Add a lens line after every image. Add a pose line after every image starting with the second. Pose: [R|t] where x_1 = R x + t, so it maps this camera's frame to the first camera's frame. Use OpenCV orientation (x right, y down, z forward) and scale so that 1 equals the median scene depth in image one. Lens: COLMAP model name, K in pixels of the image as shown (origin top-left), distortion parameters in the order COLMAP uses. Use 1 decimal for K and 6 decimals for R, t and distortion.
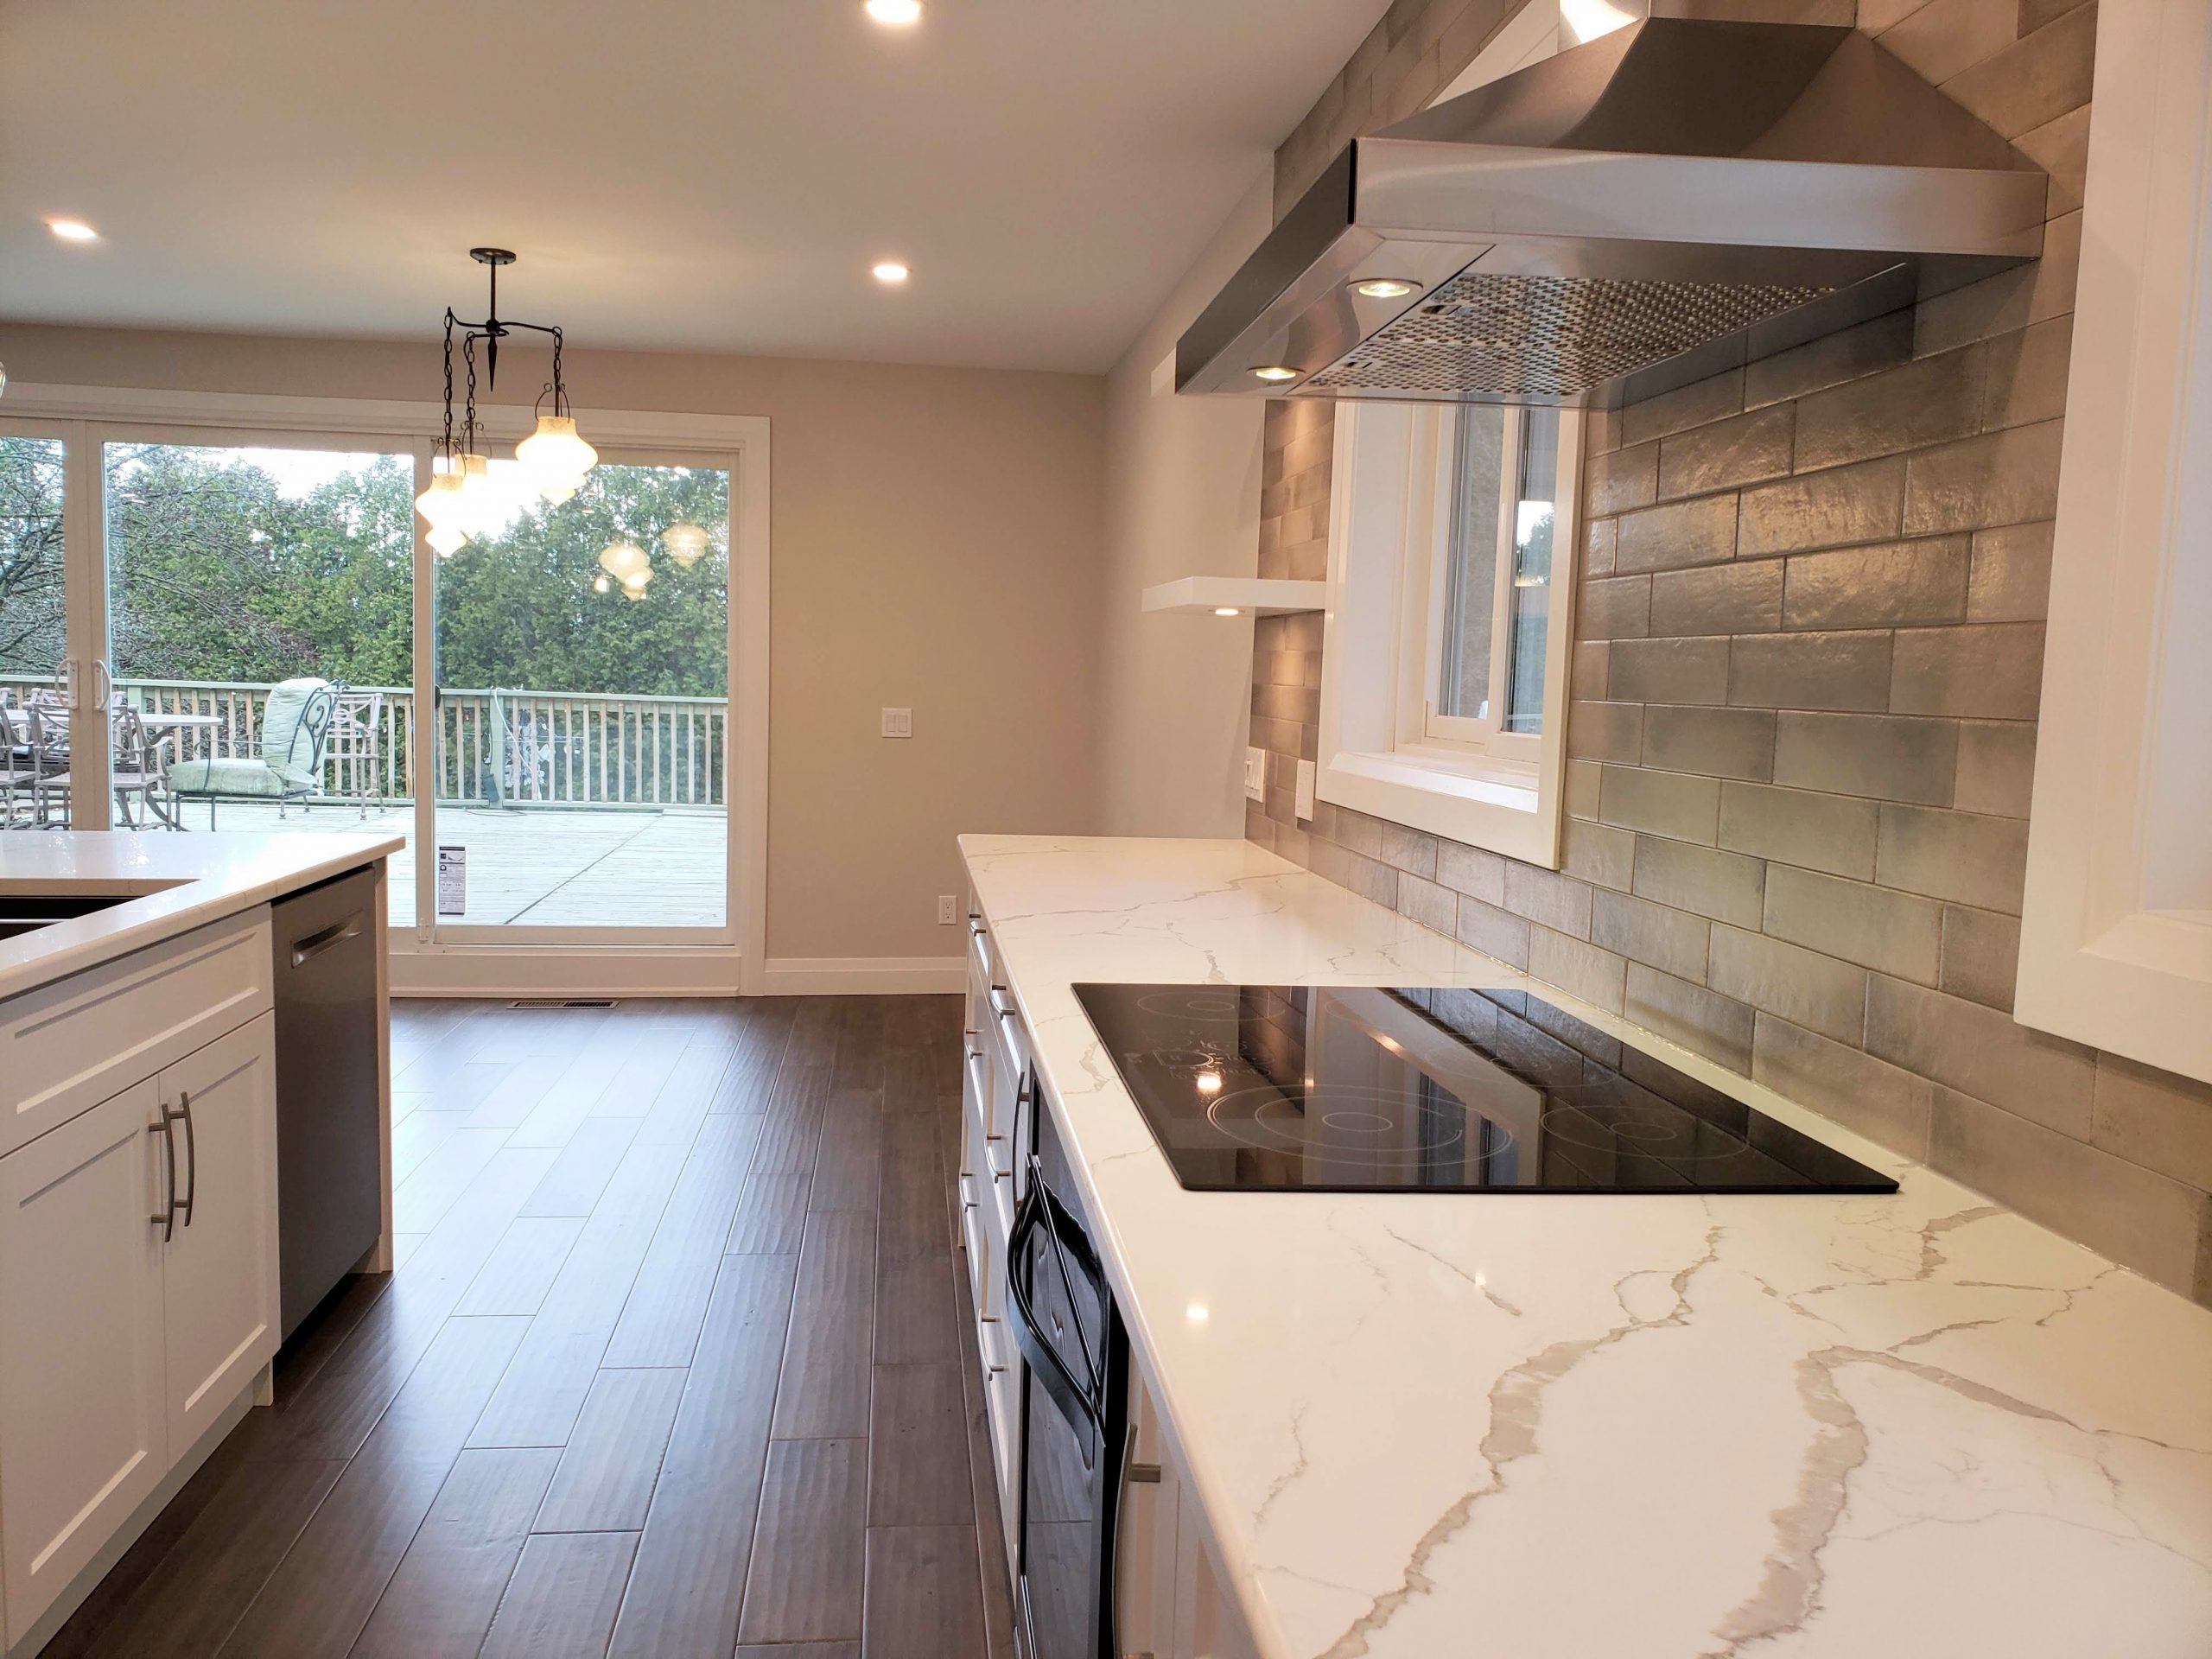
lens RADIAL K [[1754.9, 0, 1091.3], [0, 1754.9, 821.5], [0, 0, 1]] dist [-0.035150, 0.086041]
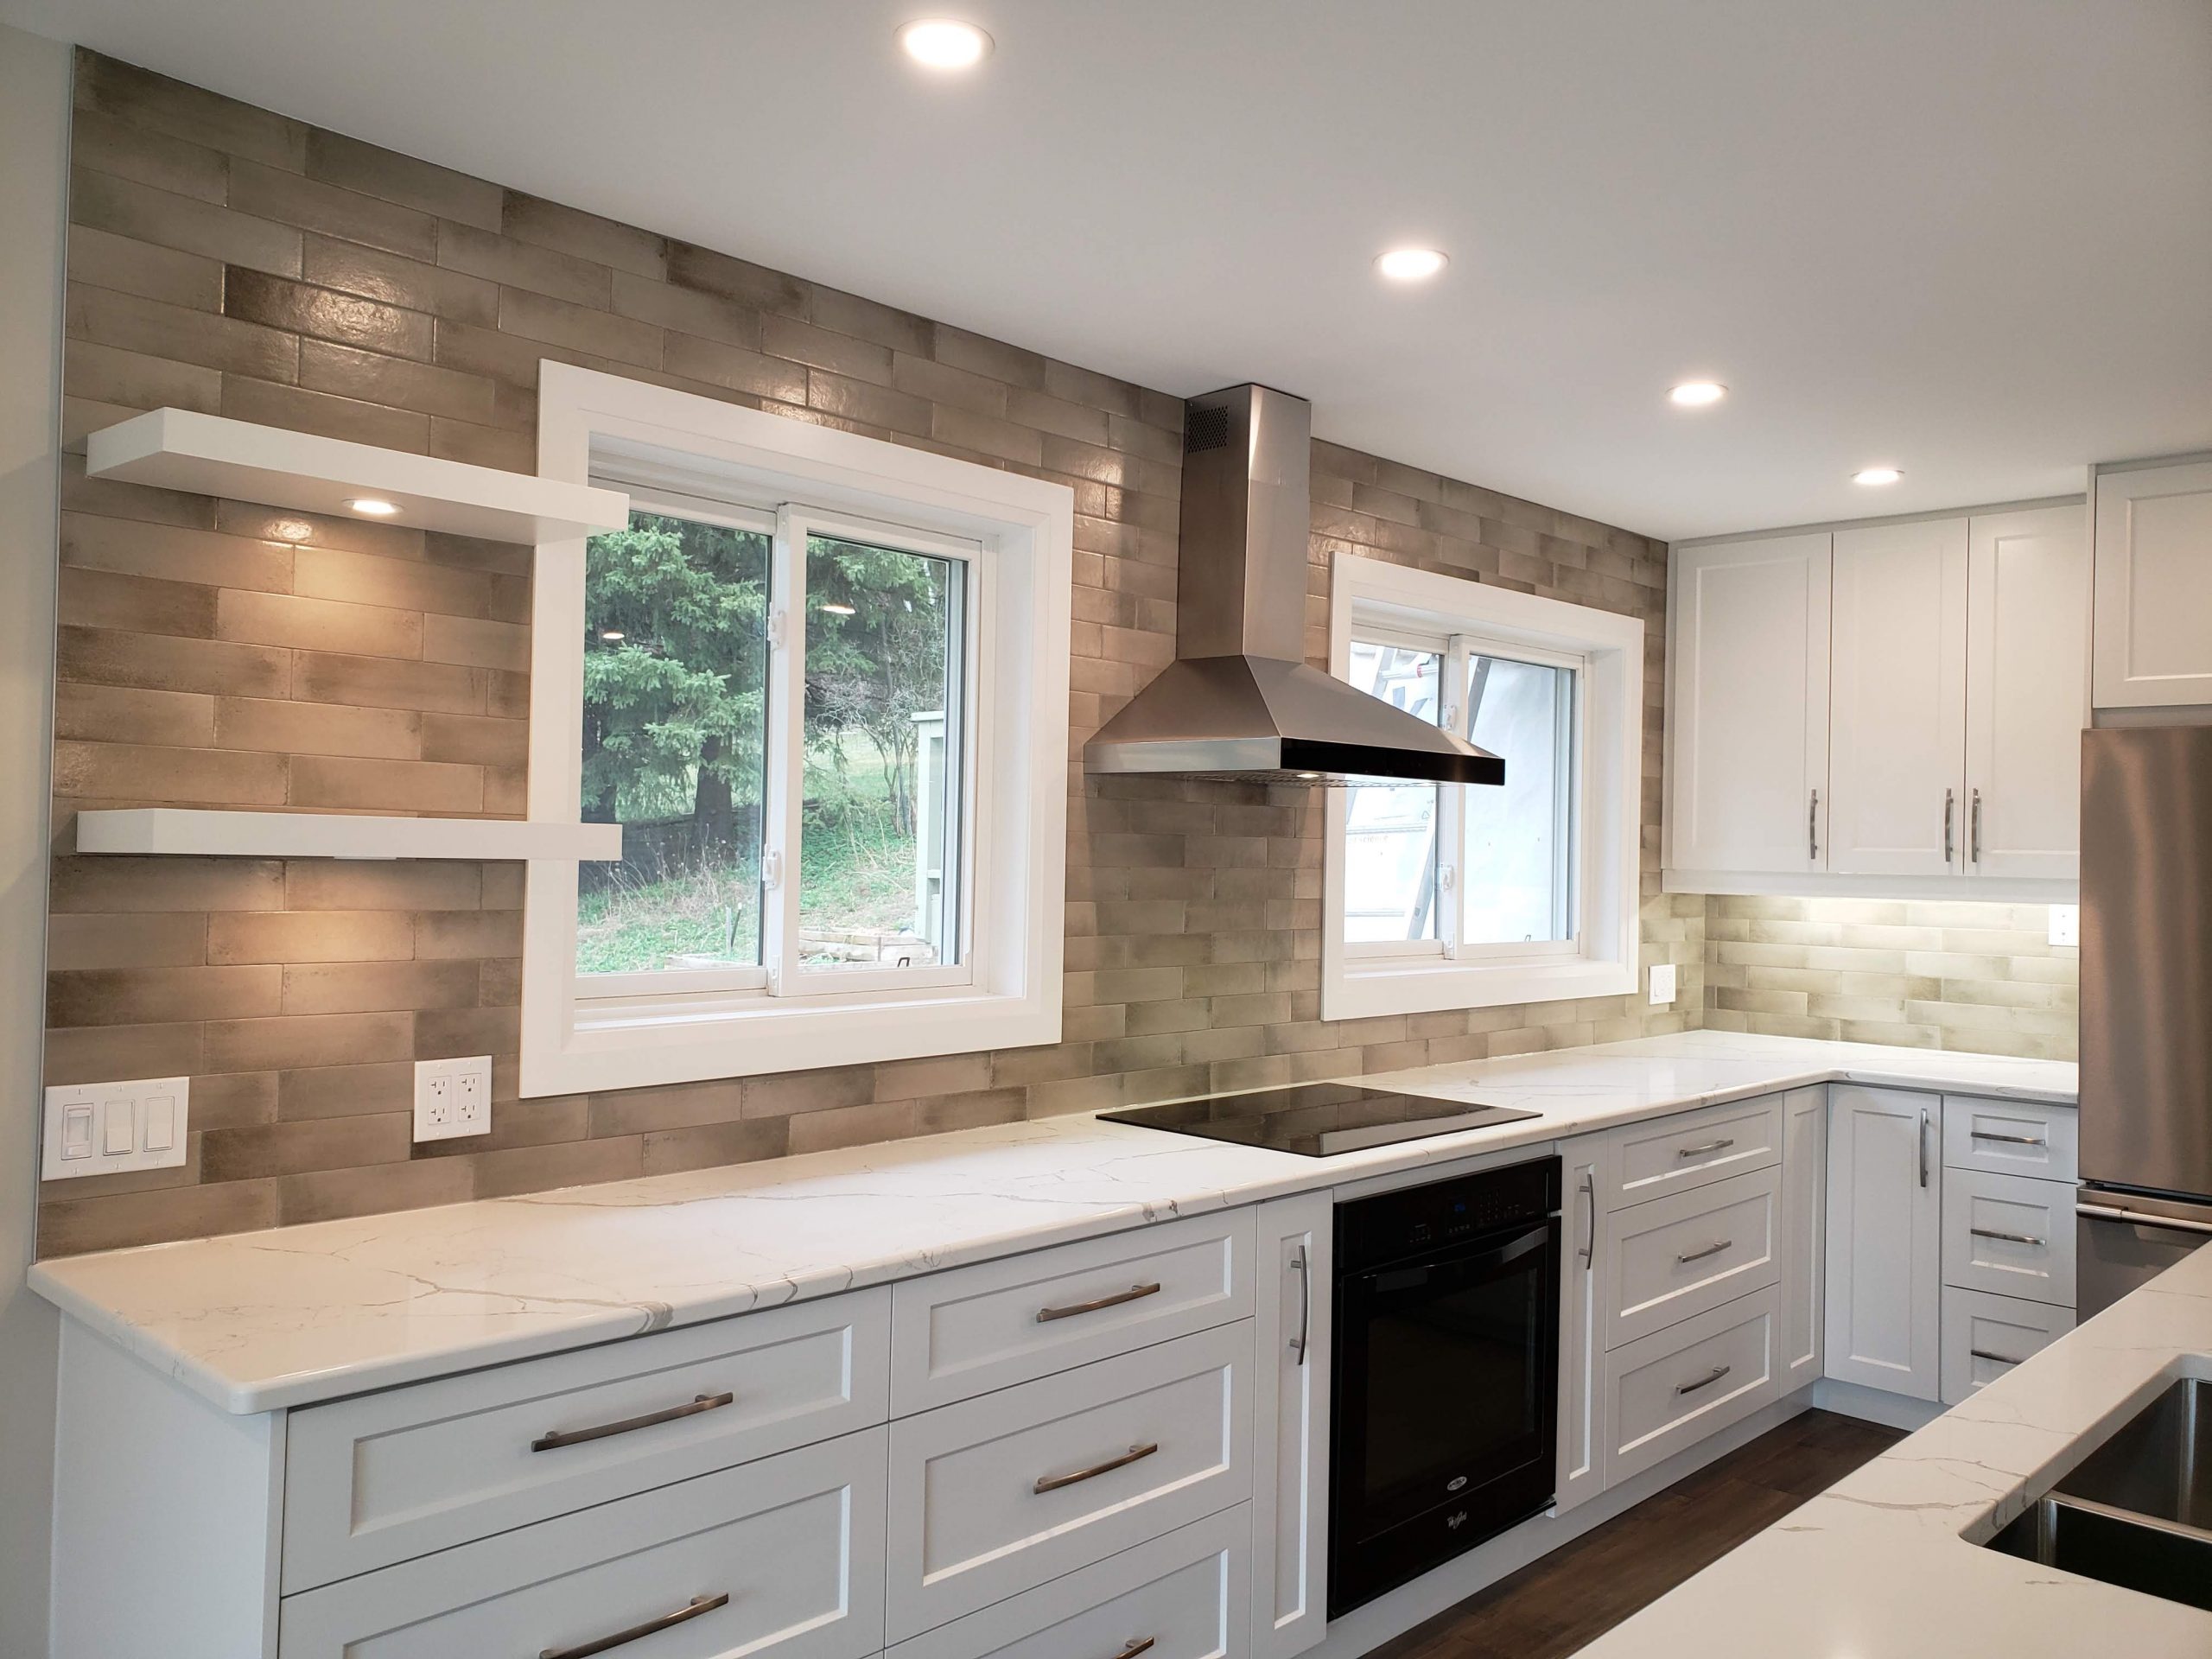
lens RADIAL K [[1744.2, 0, 1101.1], [0, 1744.2, 835.0], [0, 0, 1]] dist [0.057939, -0.055709]
pose [[-0.645692, -0.032158, 0.762921, -1.559466], [0.028679, 0.997387, 0.066313, -0.426568], [-0.763060, 0.064698, -0.643082, 3.151753]]
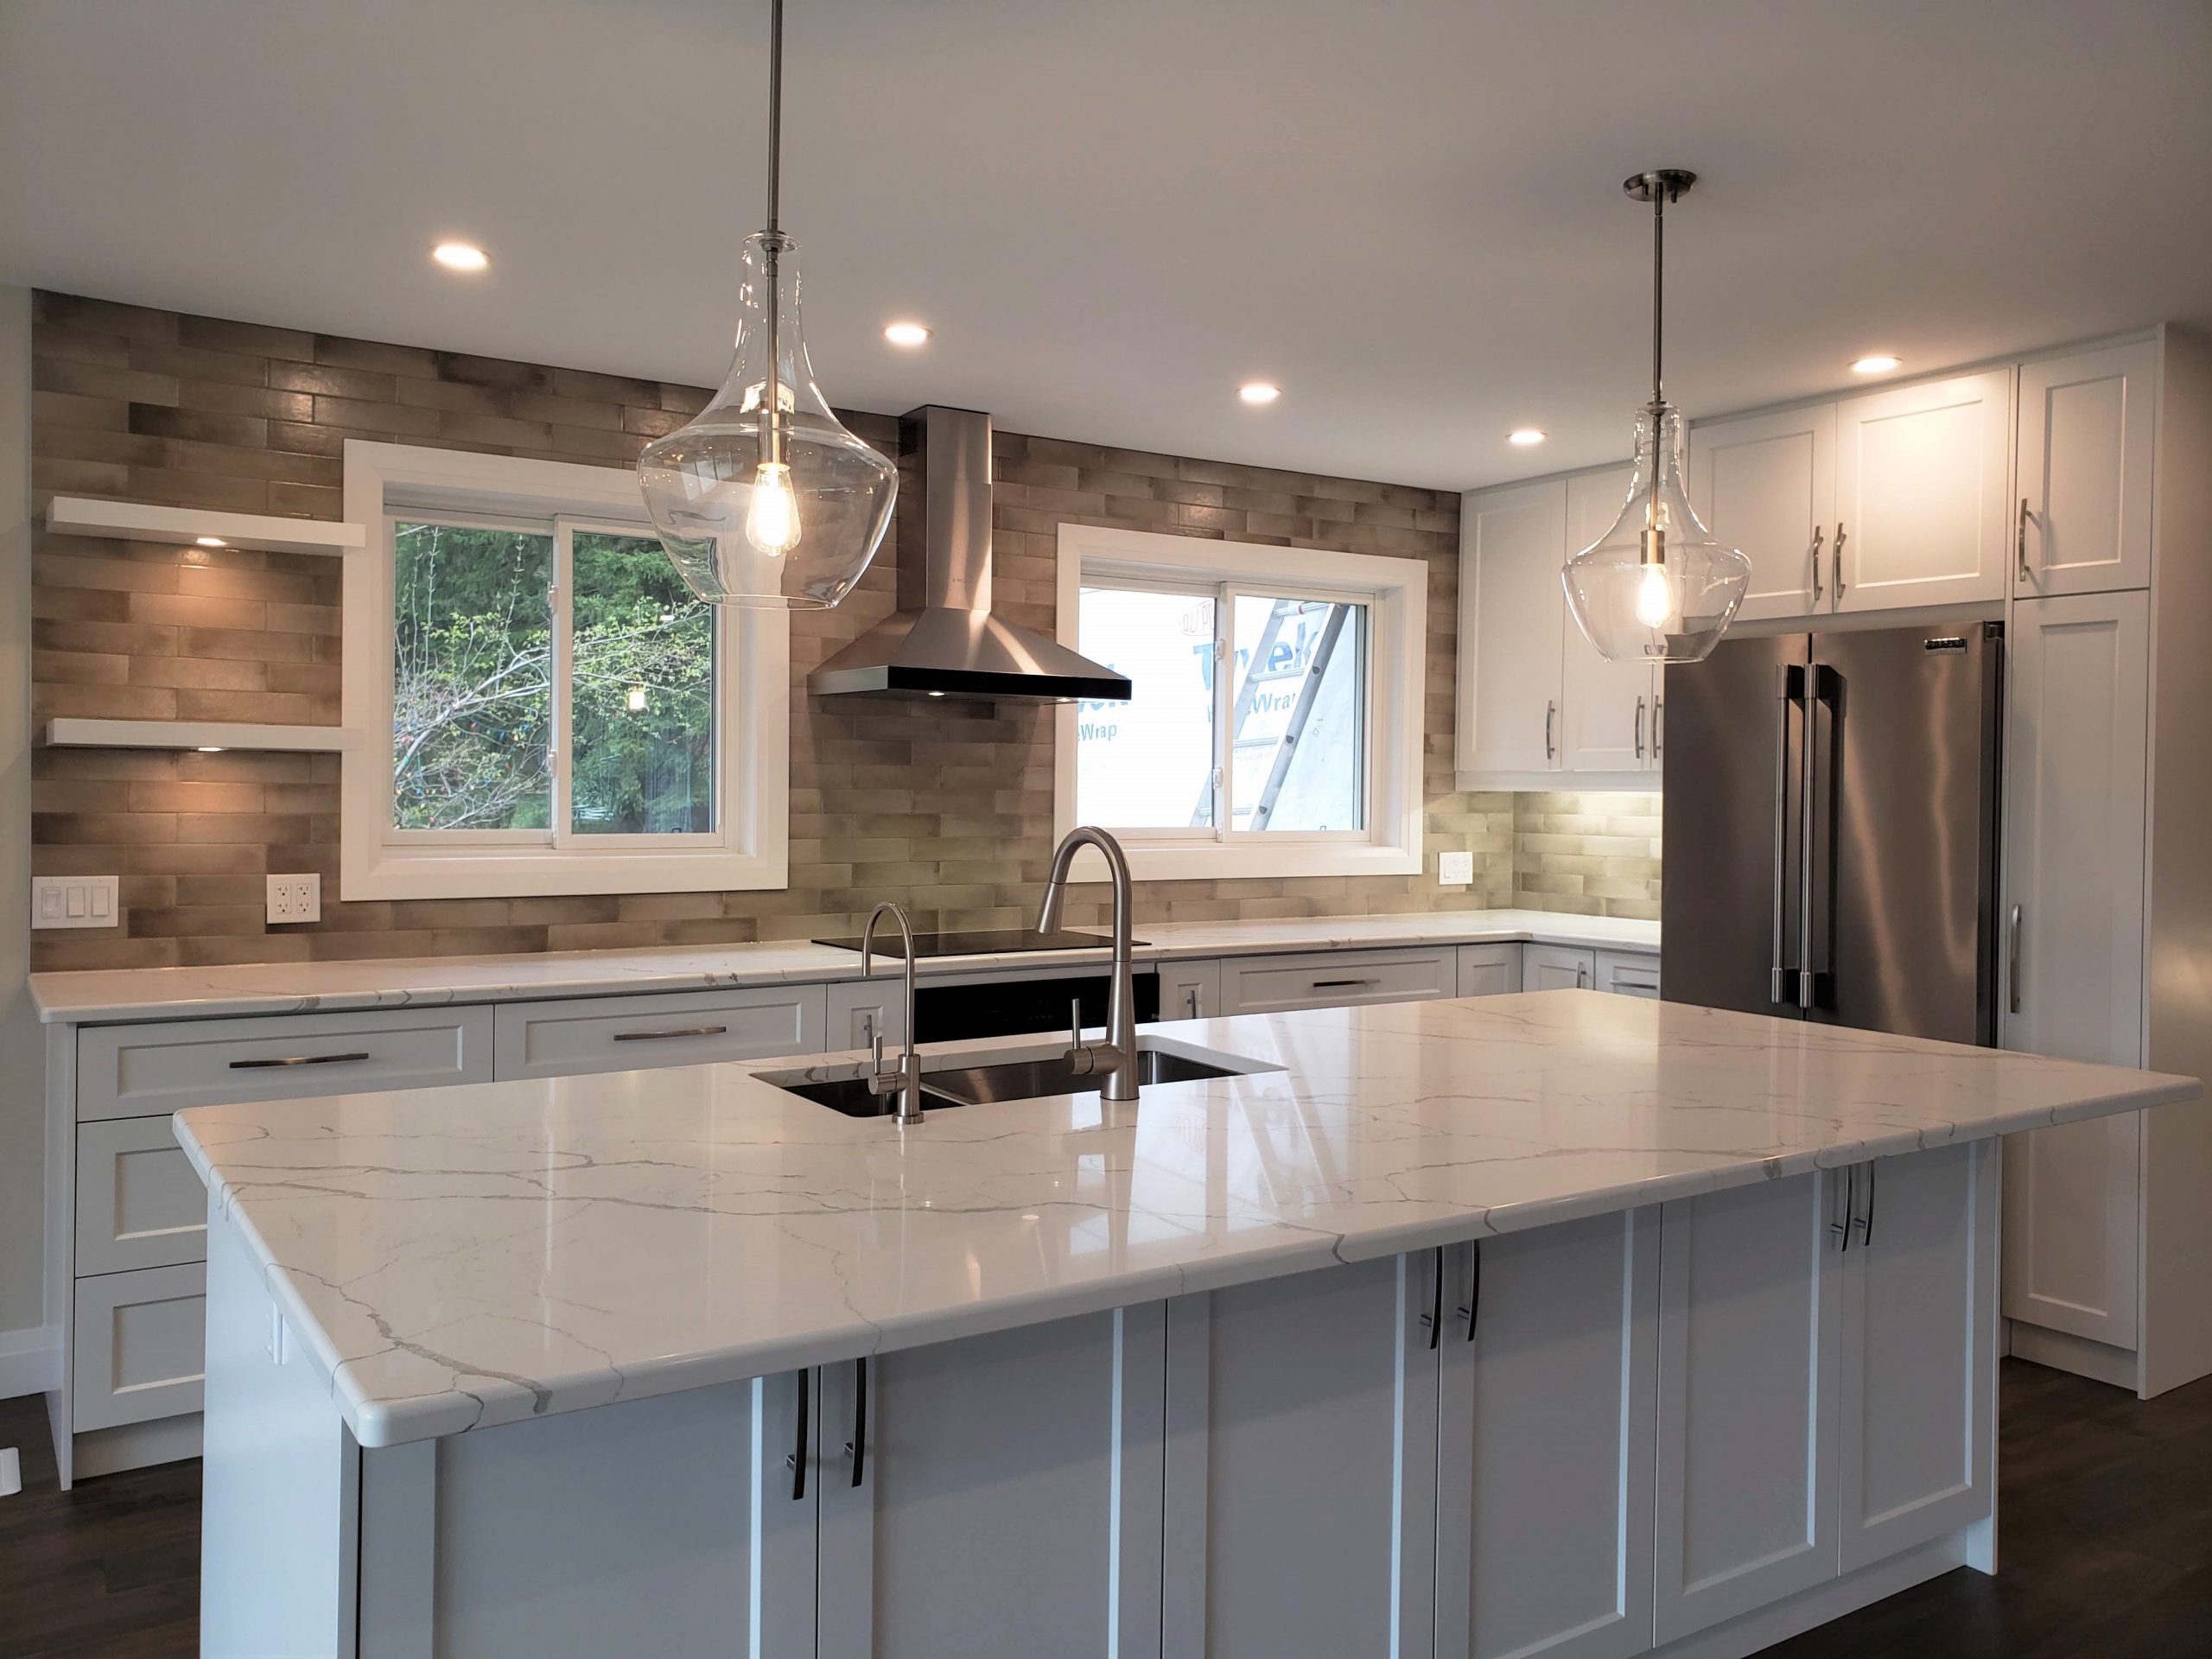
lens RADIAL K [[1744.2, 0, 1101.1], [0, 1744.2, 835.0], [0, 0, 1]] dist [0.057939, -0.055709]
pose [[-0.462344, -0.057150, 0.884857, -3.059668], [0.052387, 0.994417, 0.091599, -0.360227], [-0.885152, 0.088706, -0.456769, 2.639765]]
